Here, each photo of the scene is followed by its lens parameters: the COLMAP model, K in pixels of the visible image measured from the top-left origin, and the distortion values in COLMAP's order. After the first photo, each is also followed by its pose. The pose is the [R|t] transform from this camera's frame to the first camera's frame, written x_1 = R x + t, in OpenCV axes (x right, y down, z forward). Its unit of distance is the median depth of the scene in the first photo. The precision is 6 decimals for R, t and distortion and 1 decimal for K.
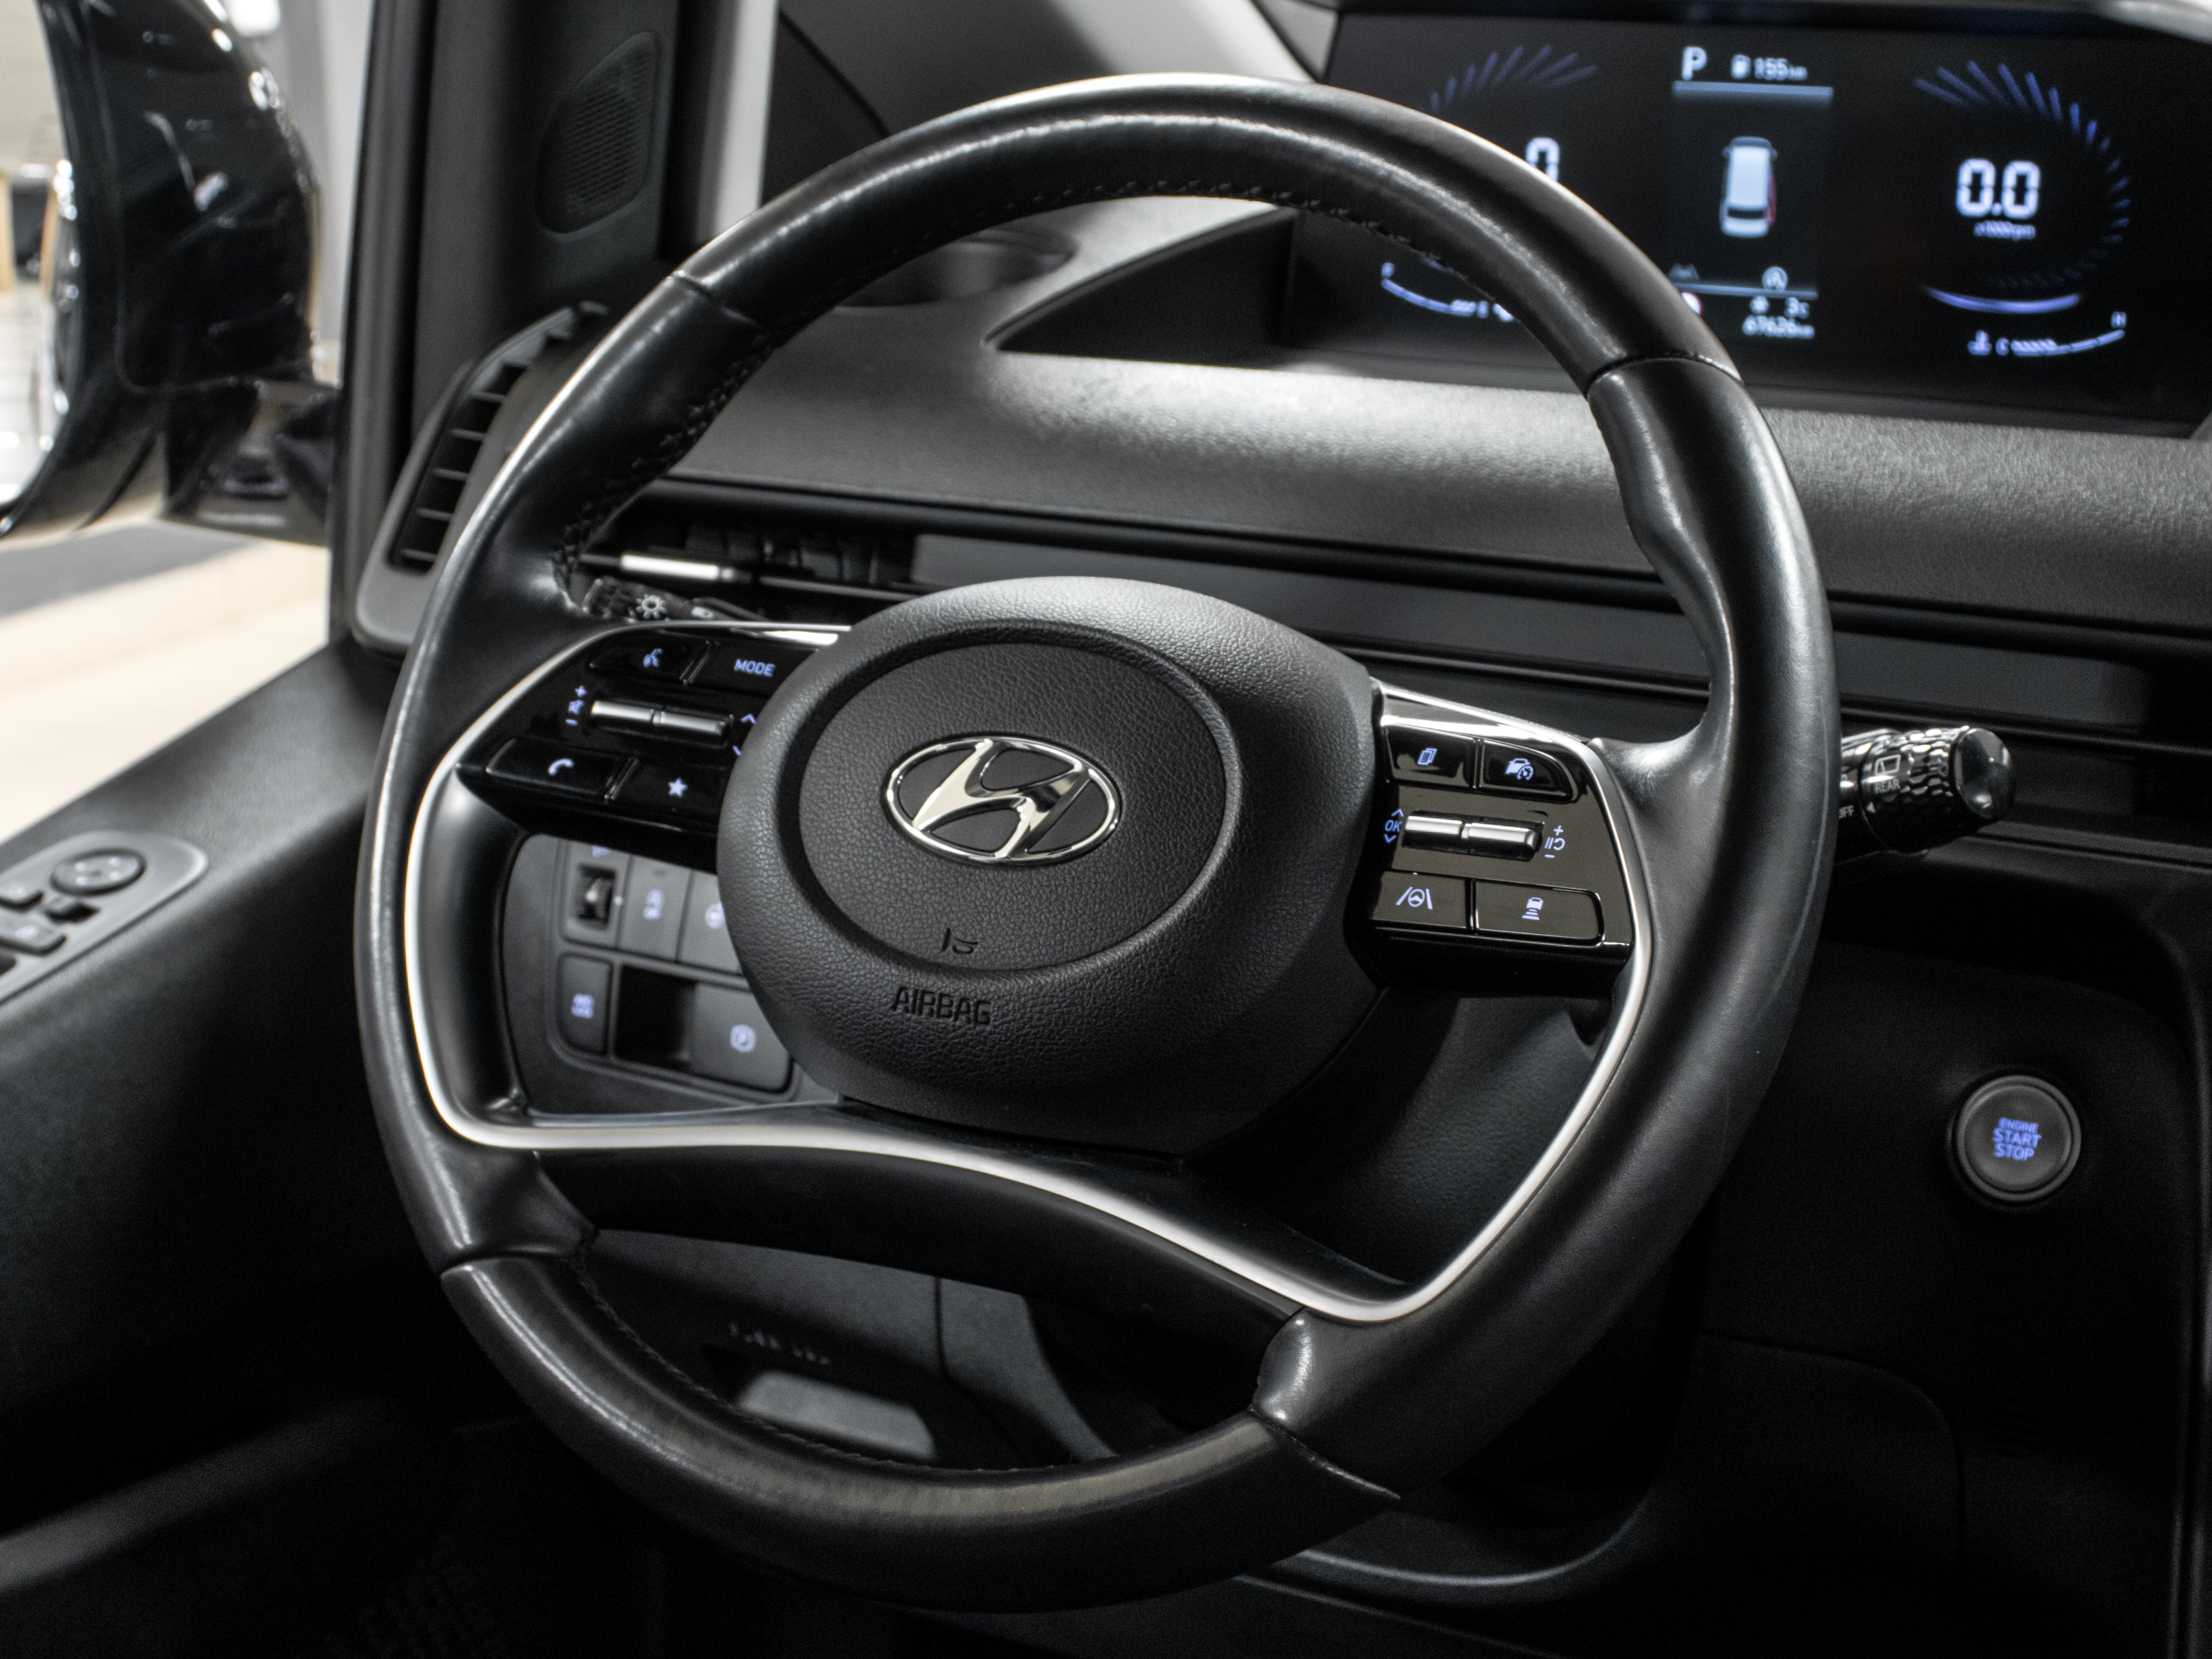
lens RADIAL K [[4032.4, 0, 1061.2], [0, 4032.4, 998.1], [0, 0, 1]] dist [0.016716, 0.108463]
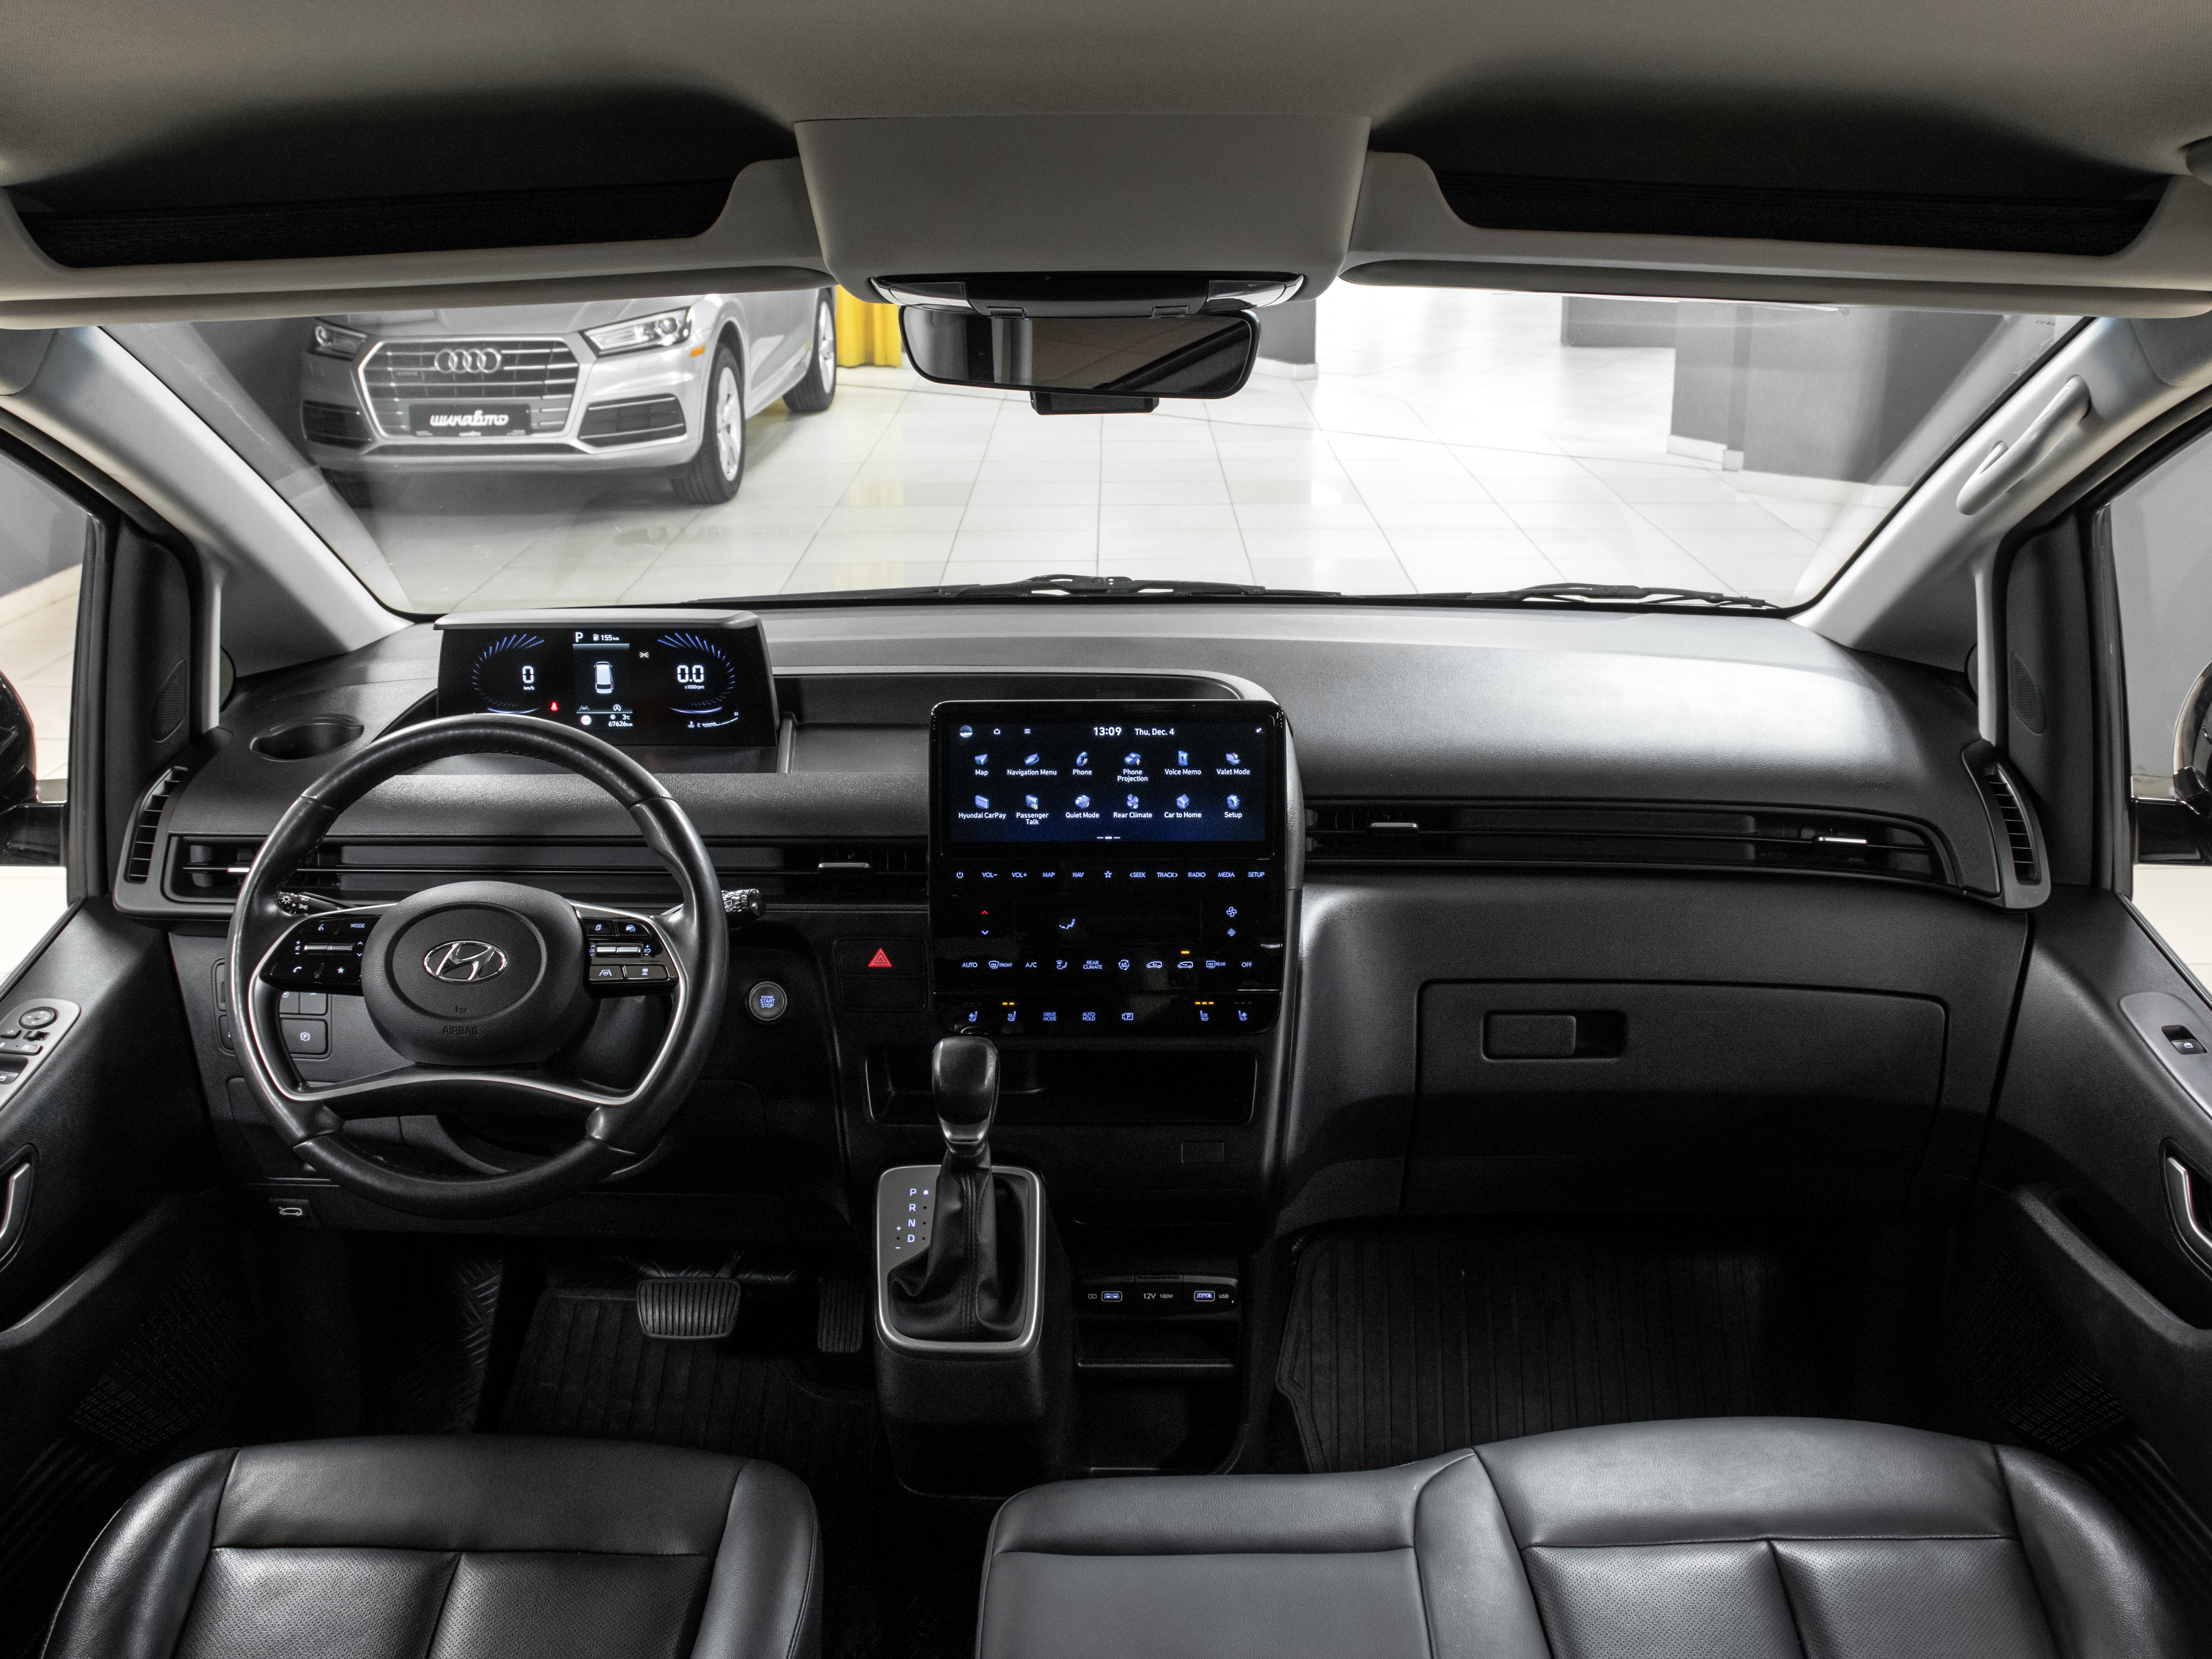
lens RADIAL K [[2091.6, 0, 1105.2], [0, 2091.6, 796.3], [0, 0, 1]] dist [-0.216948, 0.224792]
pose [[0.868184, -0.142119, 0.475456, -0.293212], [0.146844, 0.988780, 0.027421, -0.133877], [-0.474019, 0.046011, 0.879312, -0.581339]]
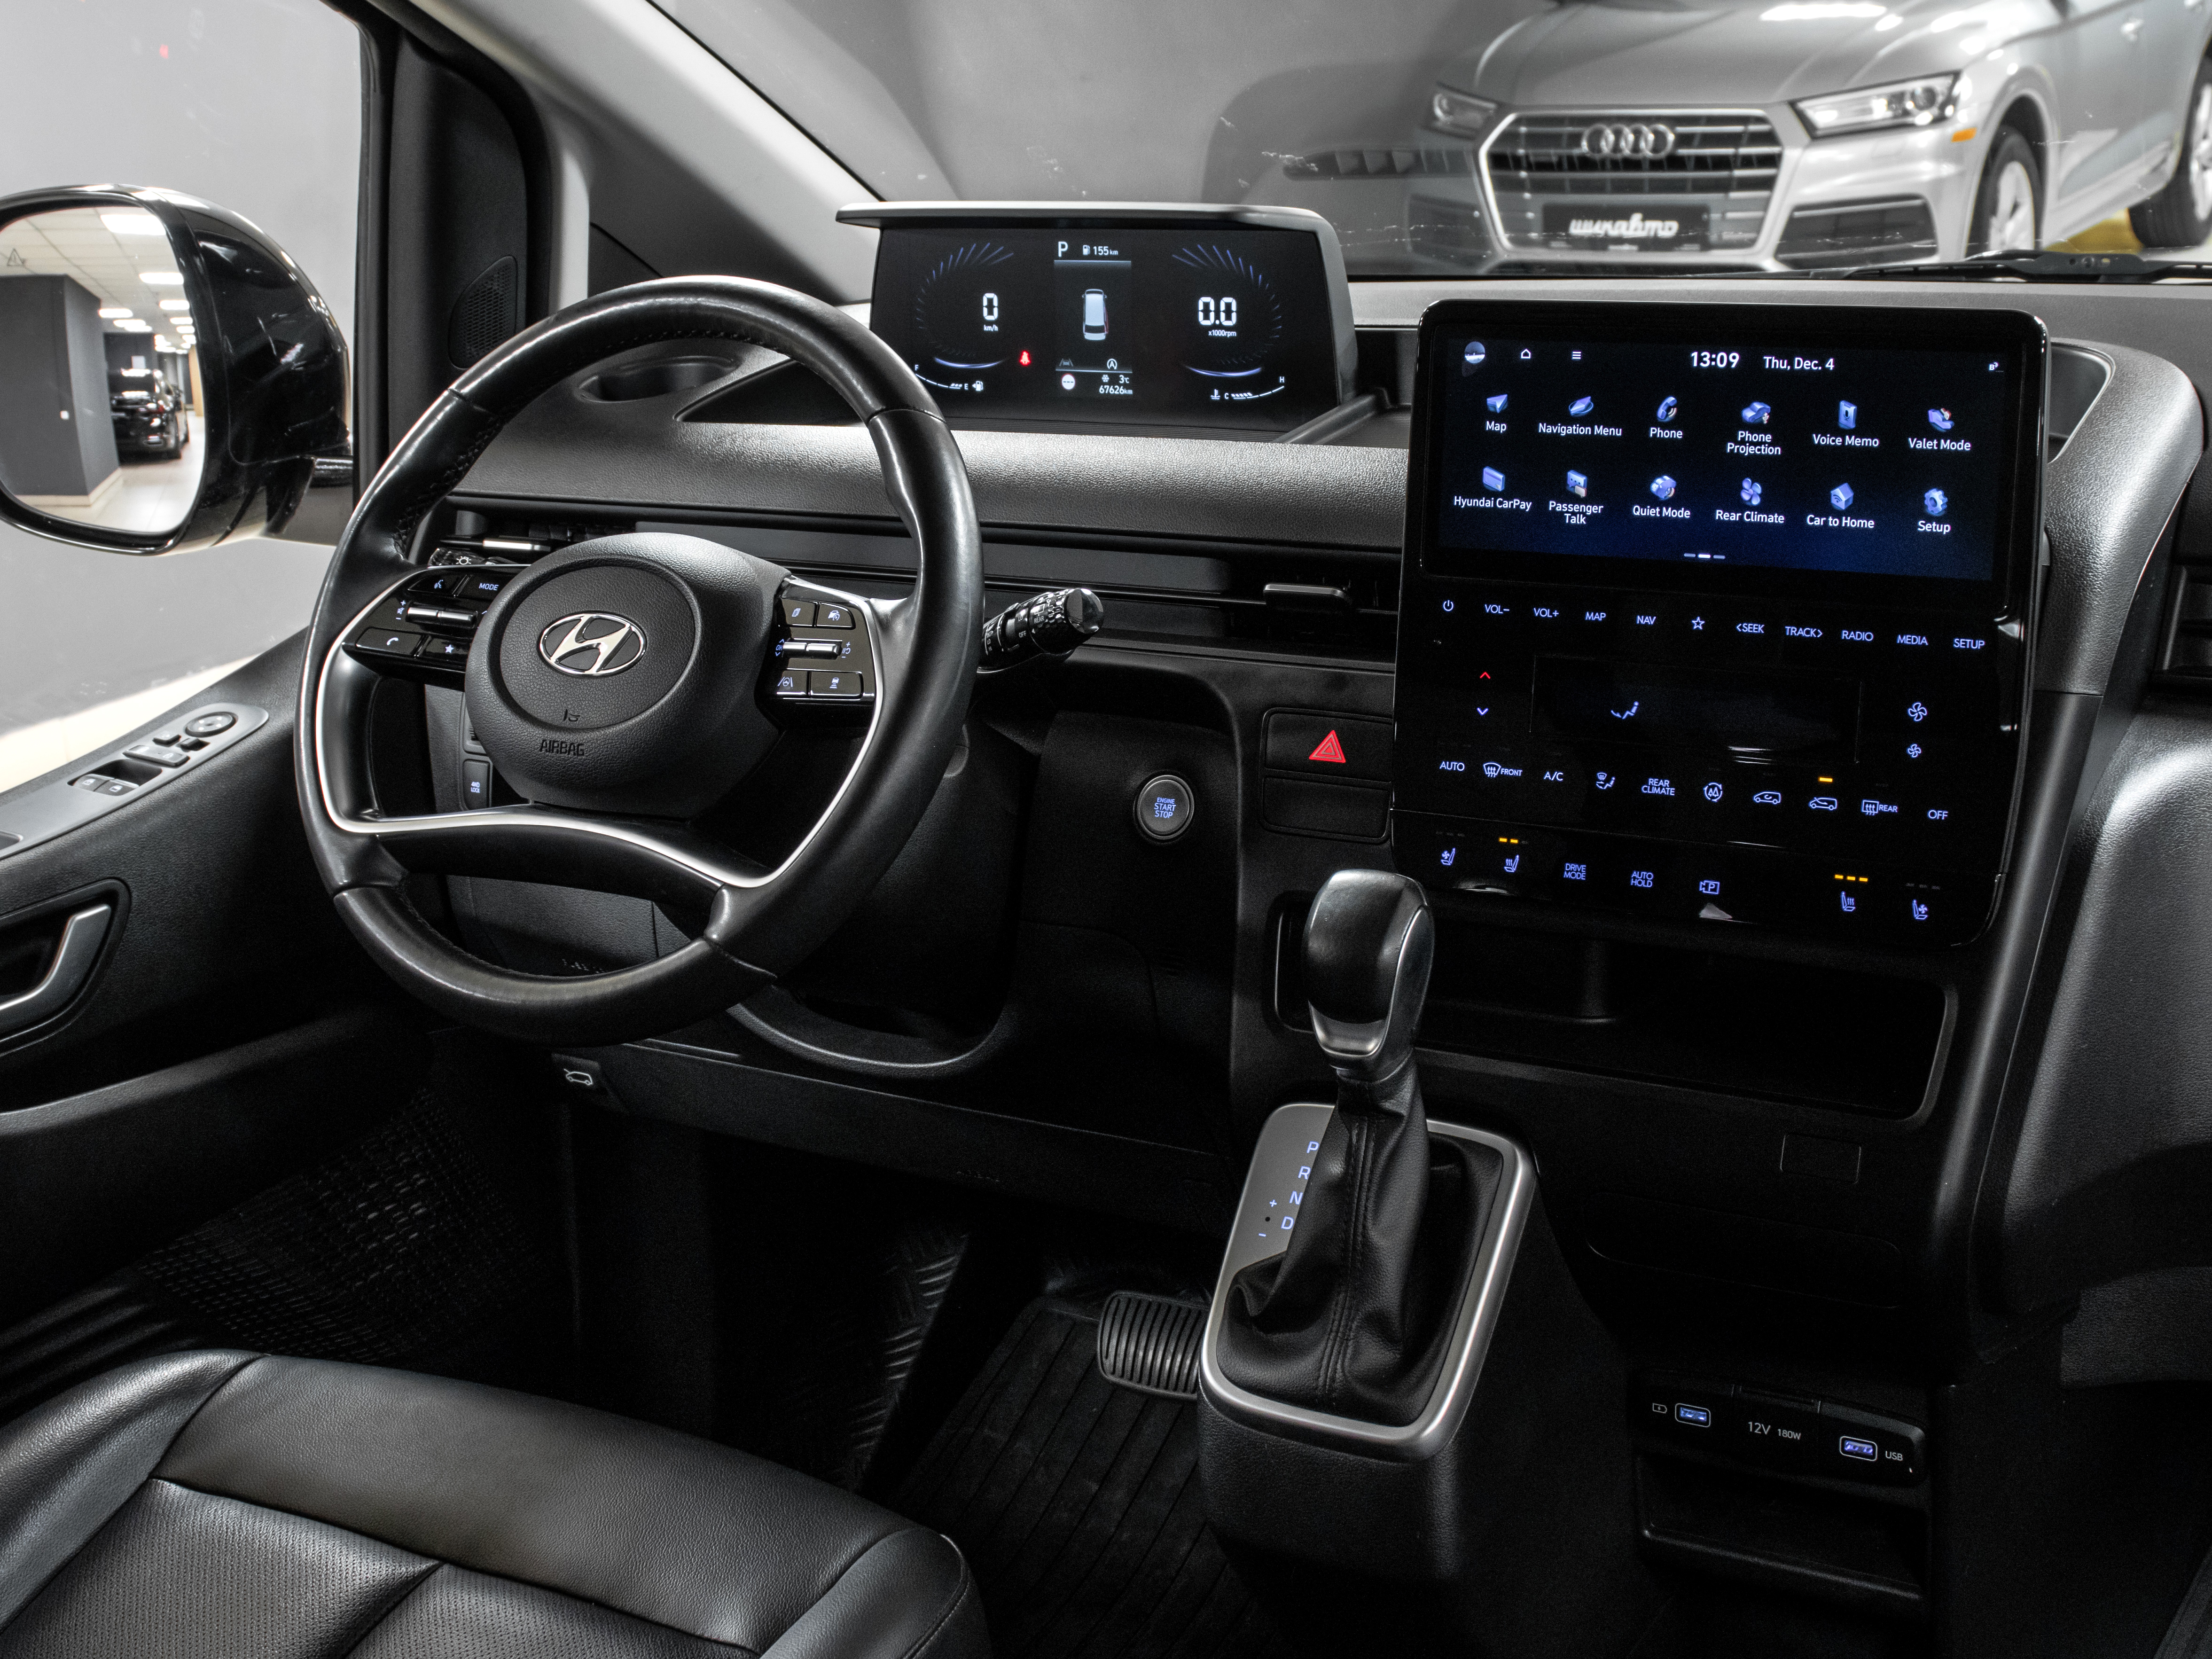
lens RADIAL K [[2887.7, 0, 1106.0], [0, 2887.7, 829.5], [0, 0, 1]] dist [-0.037385, -0.246283]
pose [[0.999189, -0.038921, -0.010312, 0.228426], [0.038723, 0.999074, -0.018775, 0.072048], [0.011033, 0.018361, 0.999771, -0.382825]]
